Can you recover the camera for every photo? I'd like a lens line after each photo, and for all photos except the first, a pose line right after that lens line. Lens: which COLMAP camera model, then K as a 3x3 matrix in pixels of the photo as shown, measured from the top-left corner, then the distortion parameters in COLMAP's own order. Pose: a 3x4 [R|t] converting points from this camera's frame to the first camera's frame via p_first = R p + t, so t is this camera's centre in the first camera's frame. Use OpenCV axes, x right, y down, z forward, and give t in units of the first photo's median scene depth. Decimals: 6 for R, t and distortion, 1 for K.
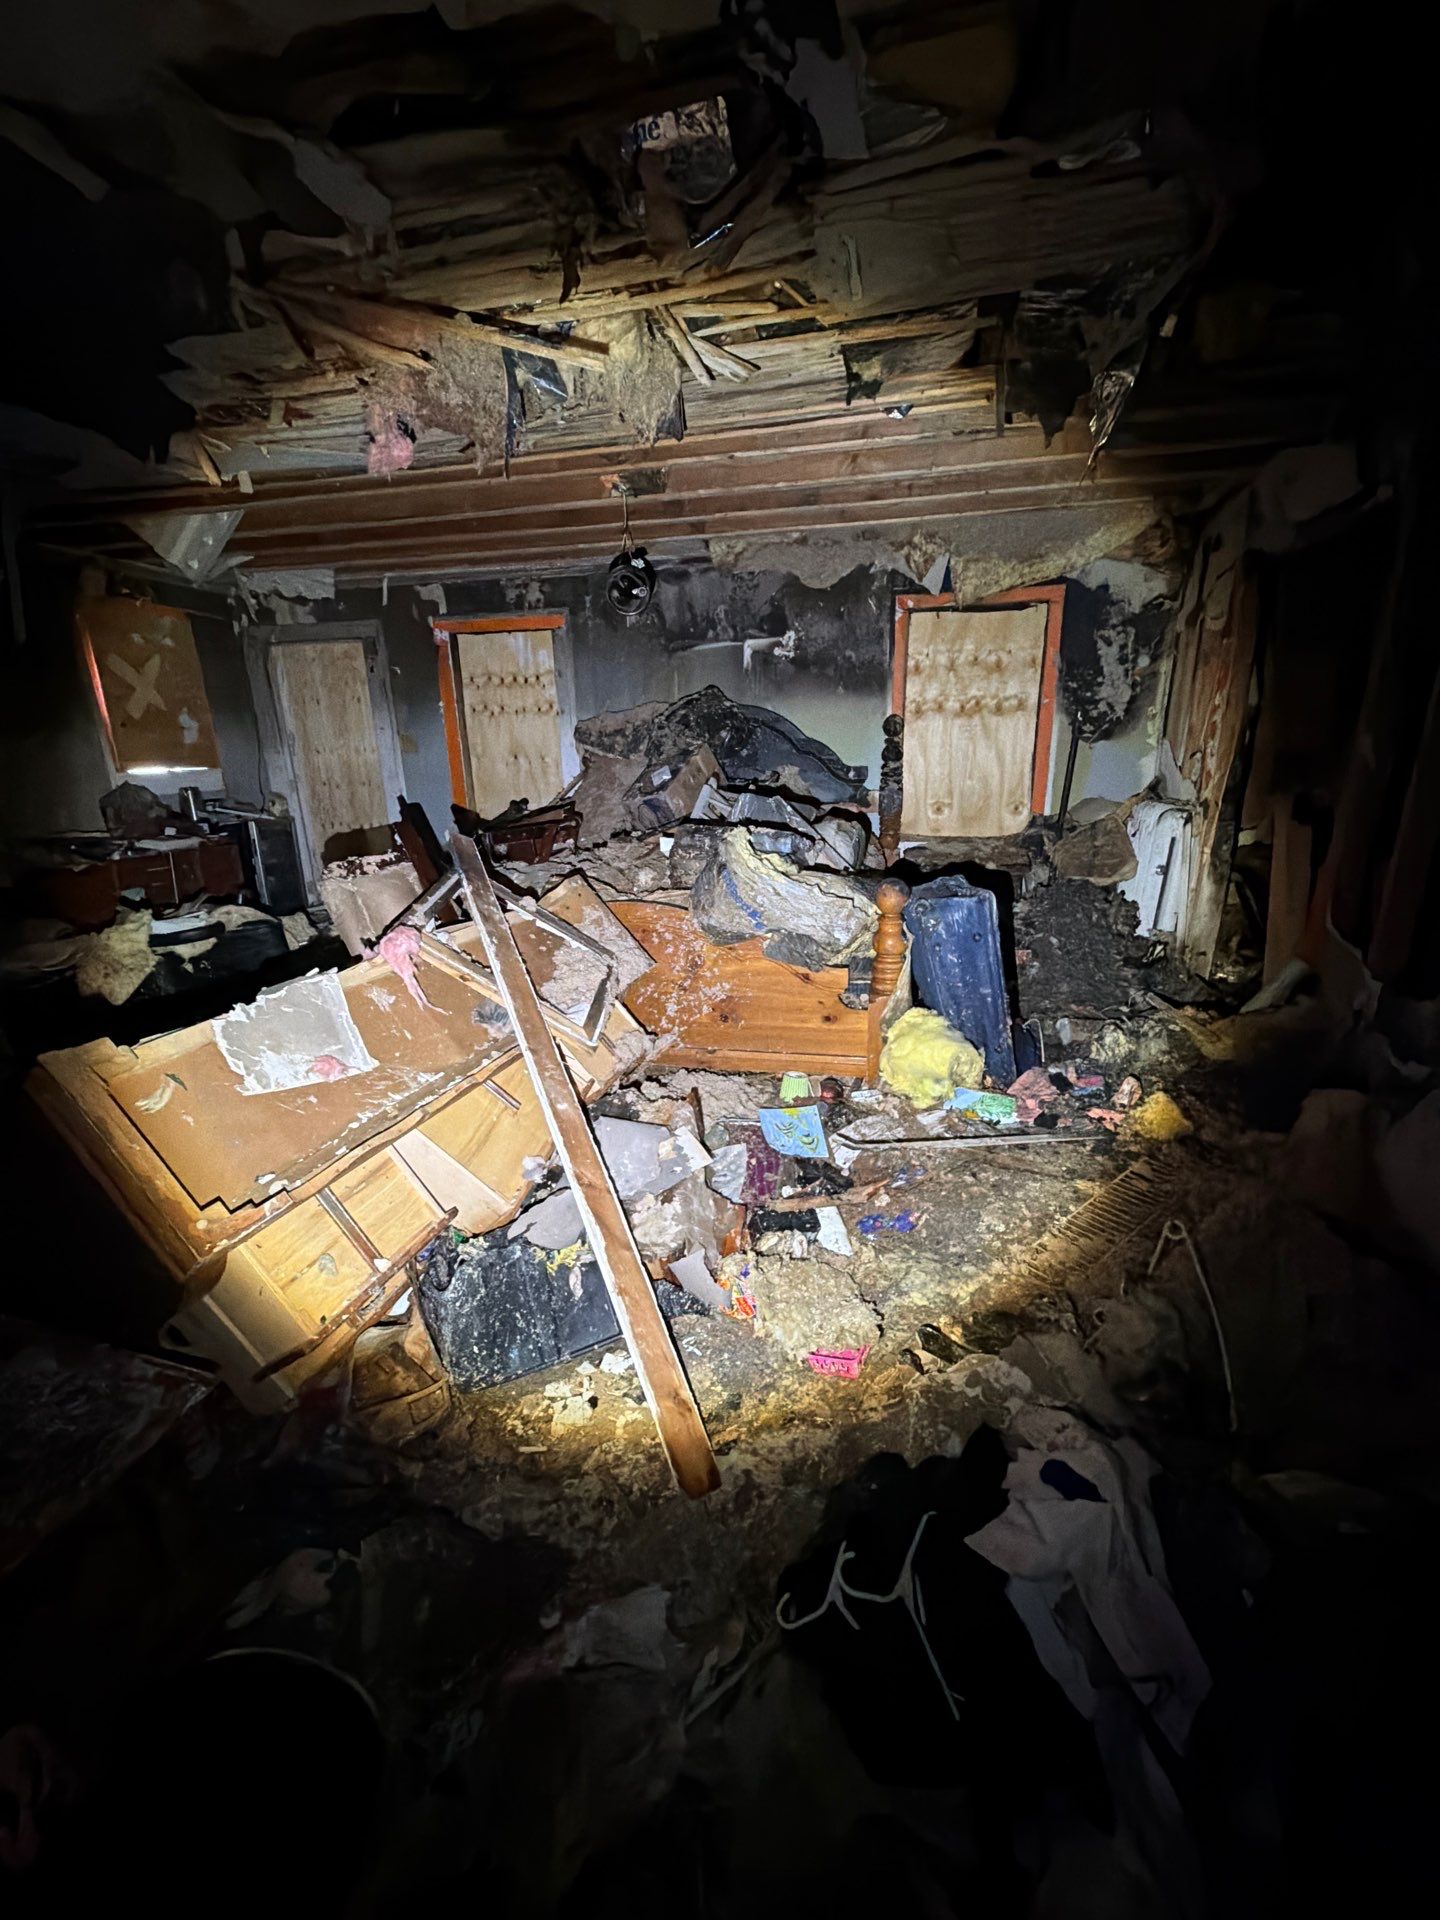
lens RADIAL K [[761.6, 0, 717.9], [0, 761.6, 962.0], [0, 0, 1]] dist [-0.001160, 0.000494]
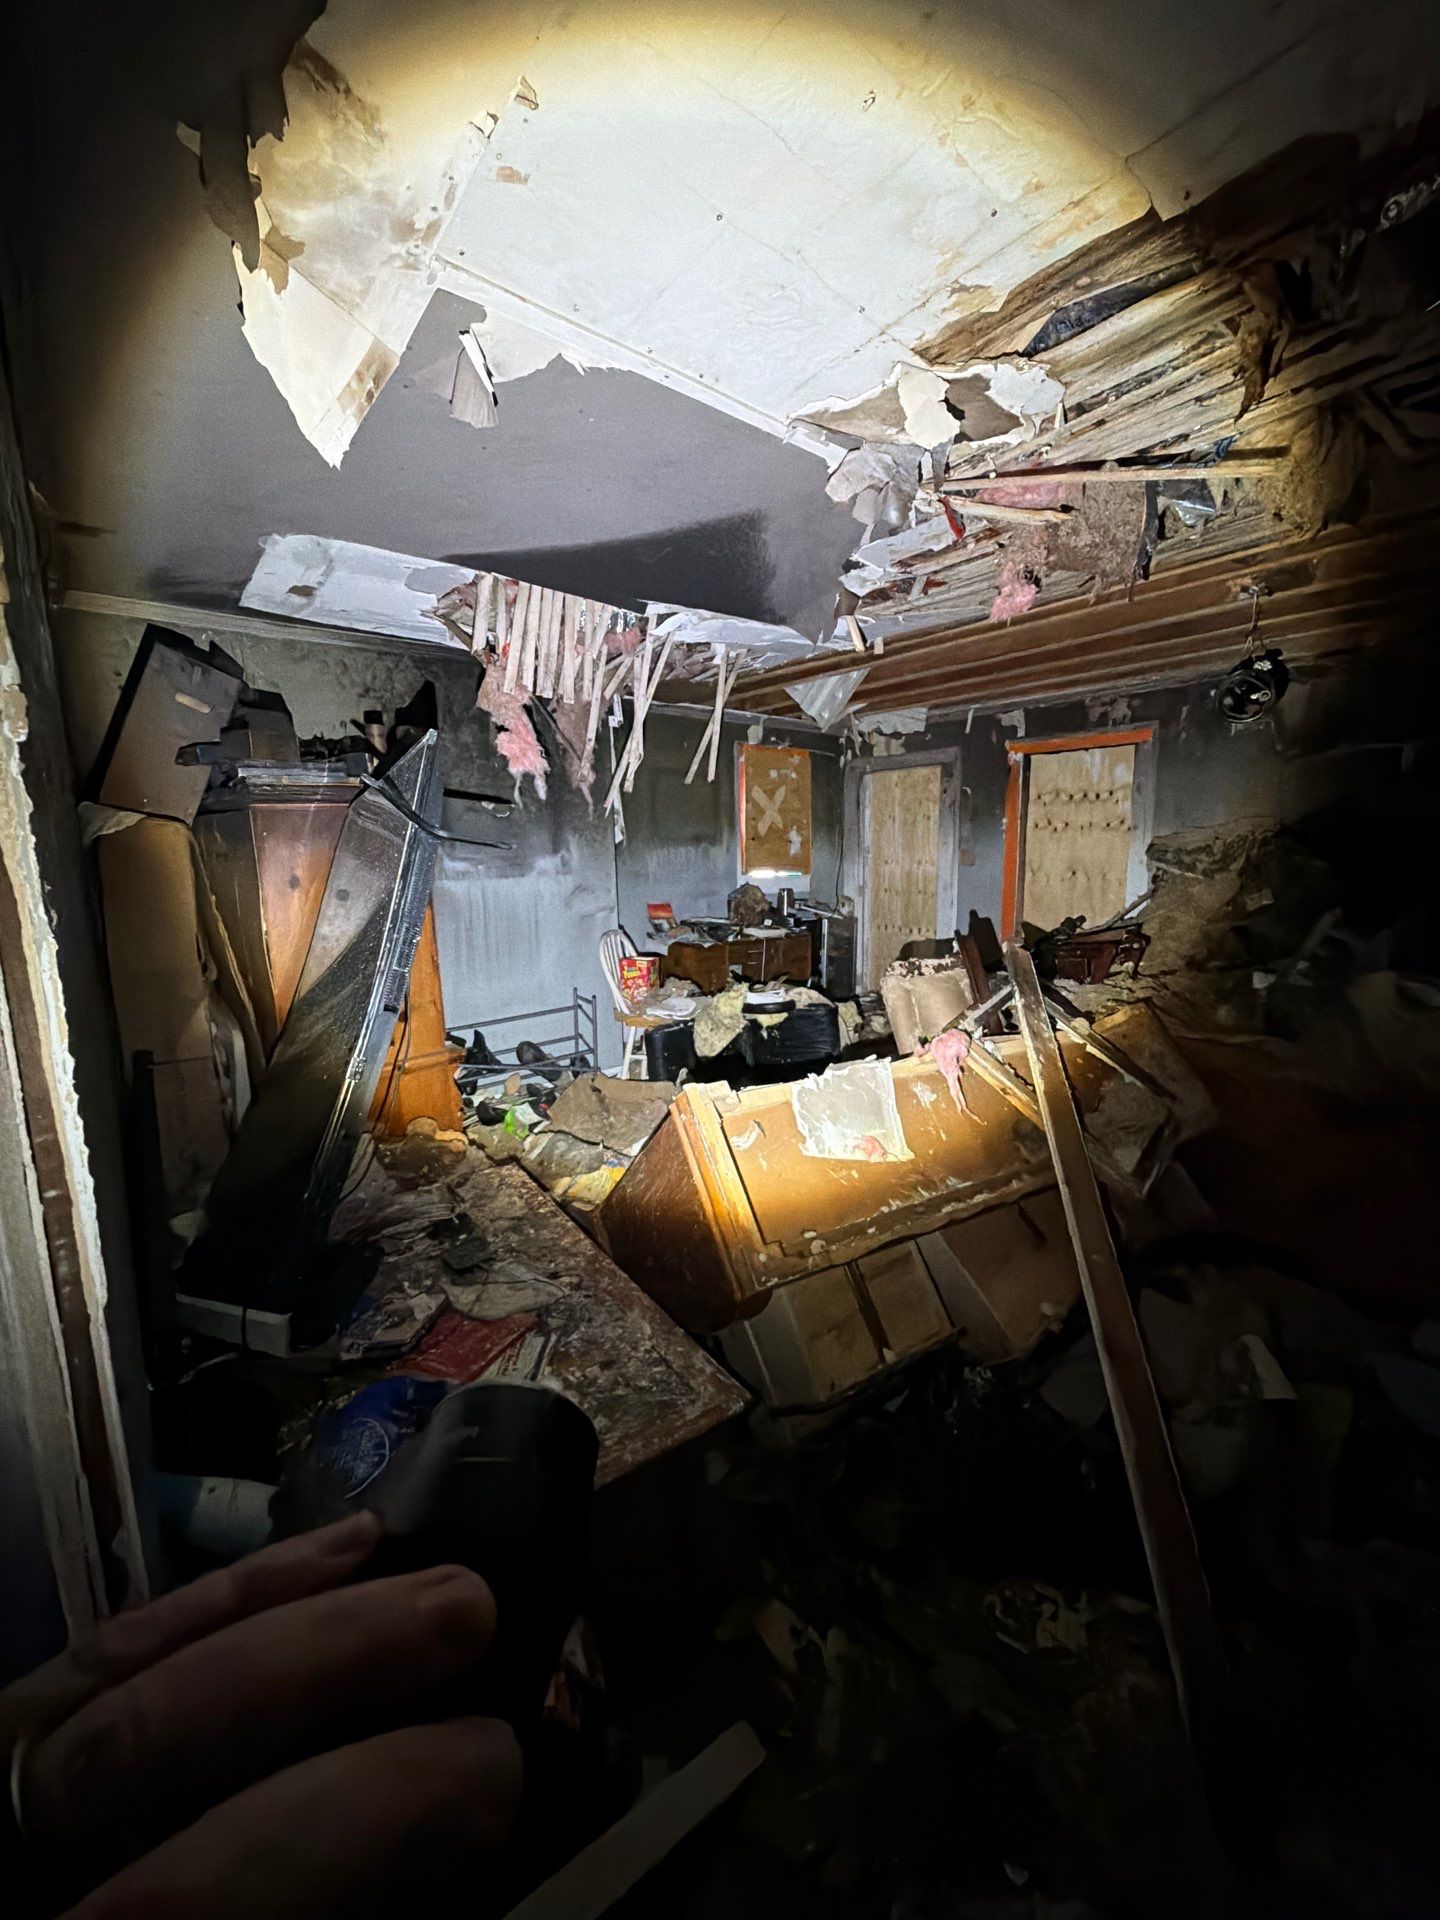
lens RADIAL K [[761.6, 0, 721.8], [0, 761.6, 962.6], [0, 0, 1]] dist [-0.001160, 0.000494]
pose [[0.785937, 0.102913, -0.609682, -0.024126], [-0.188030, 0.979131, -0.077112, 0.002181], [0.589023, 0.175244, 0.788886, -0.010848]]
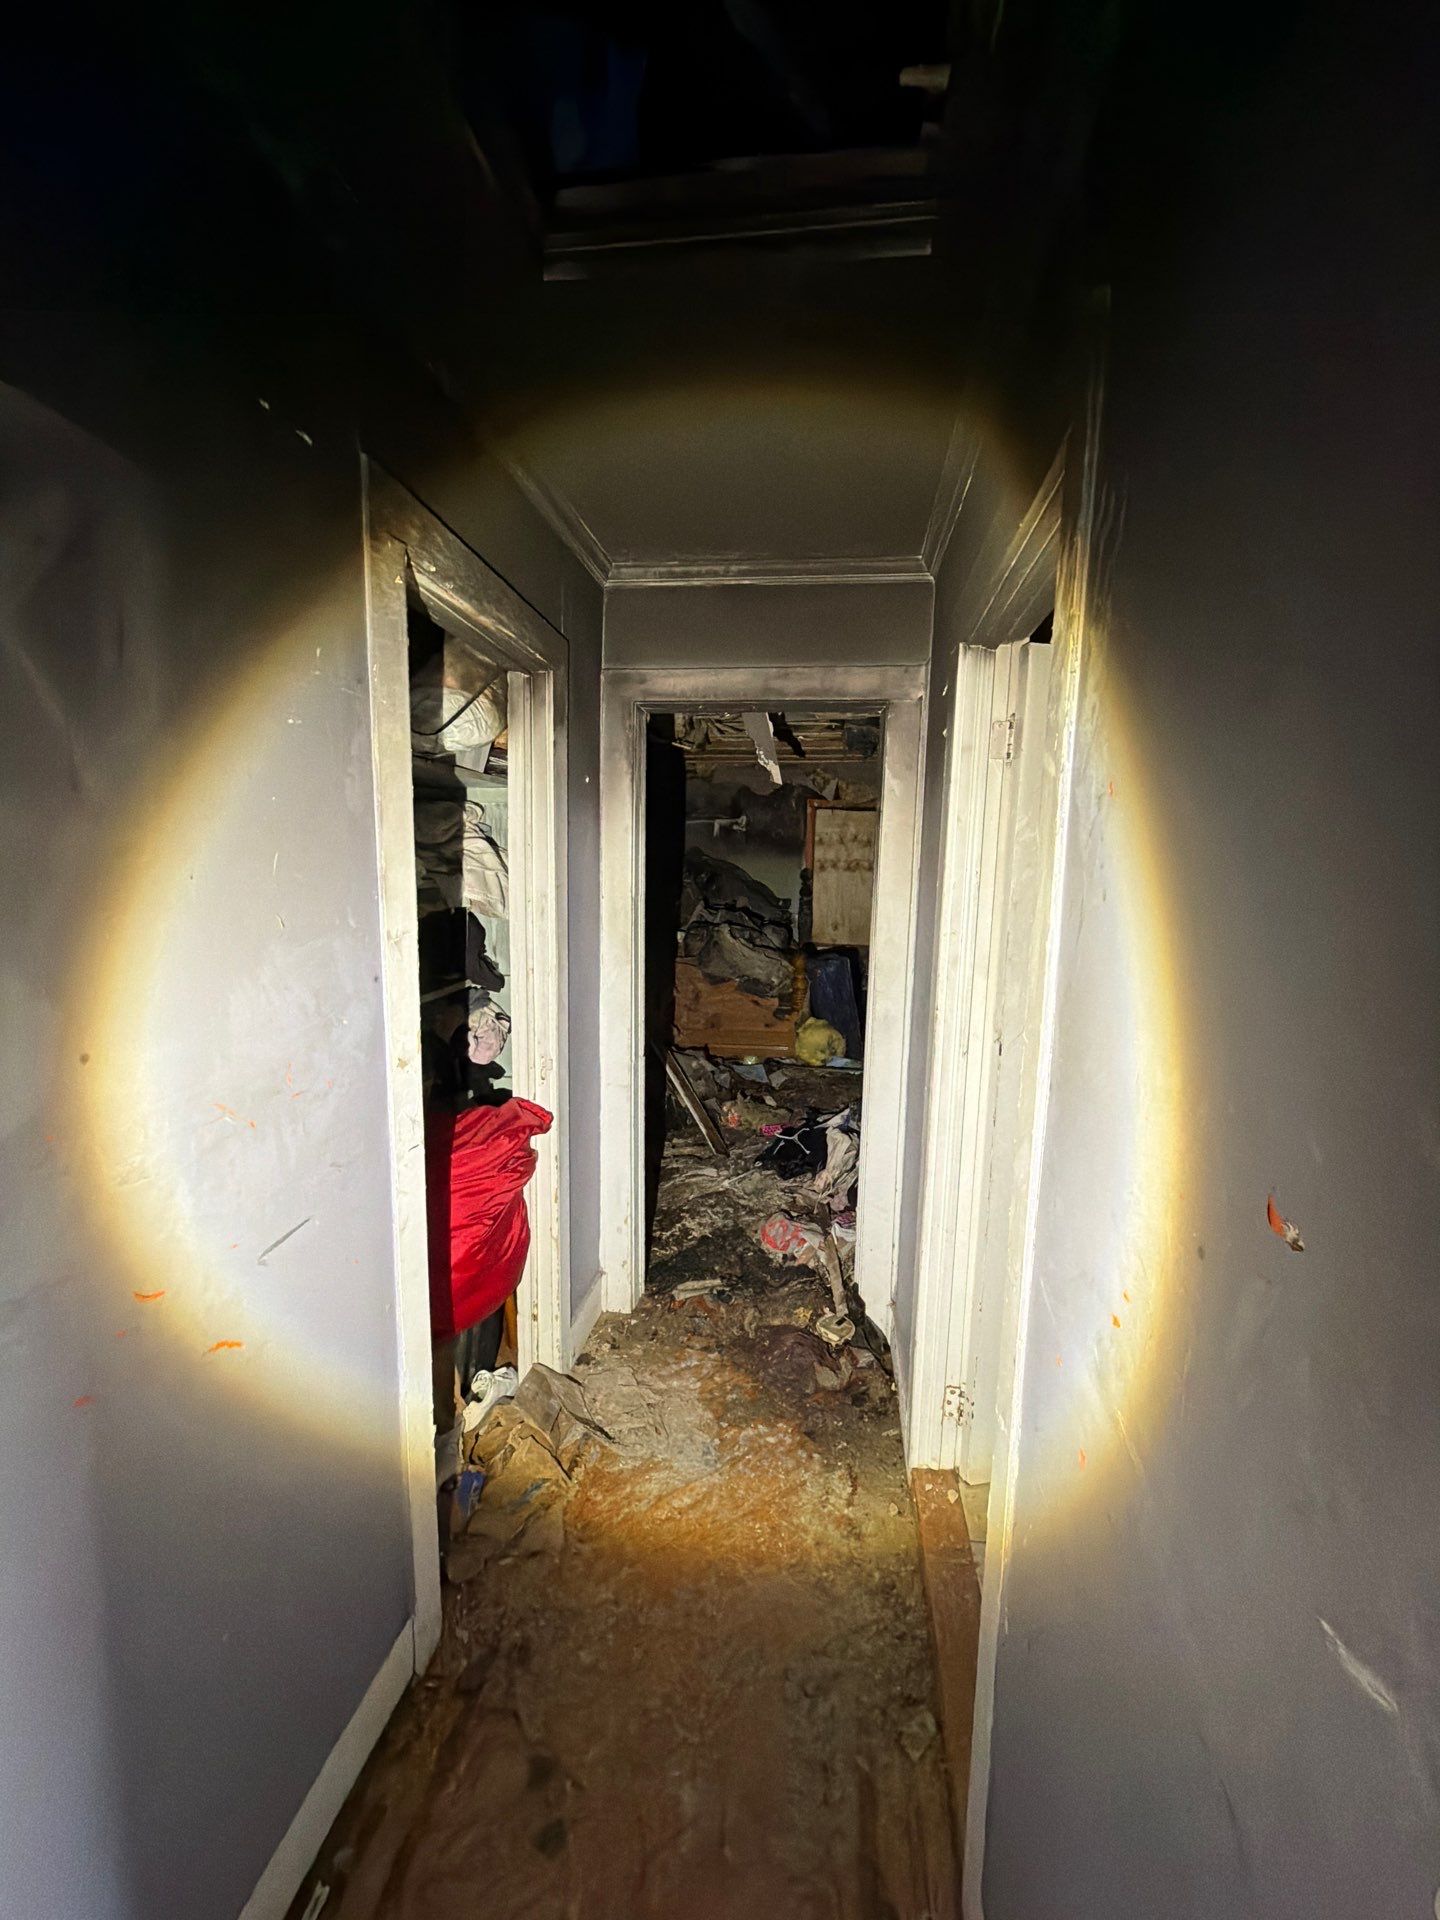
lens RADIAL K [[761.6, 0, 722.1], [0, 761.6, 958.3], [0, 0, 1]] dist [-0.001160, 0.000494]
pose [[0.995387, 0.029718, 0.091218, -0.121242], [-0.013418, 0.984592, -0.174352, 0.199562], [-0.094994, 0.172324, 0.980449, -0.722642]]
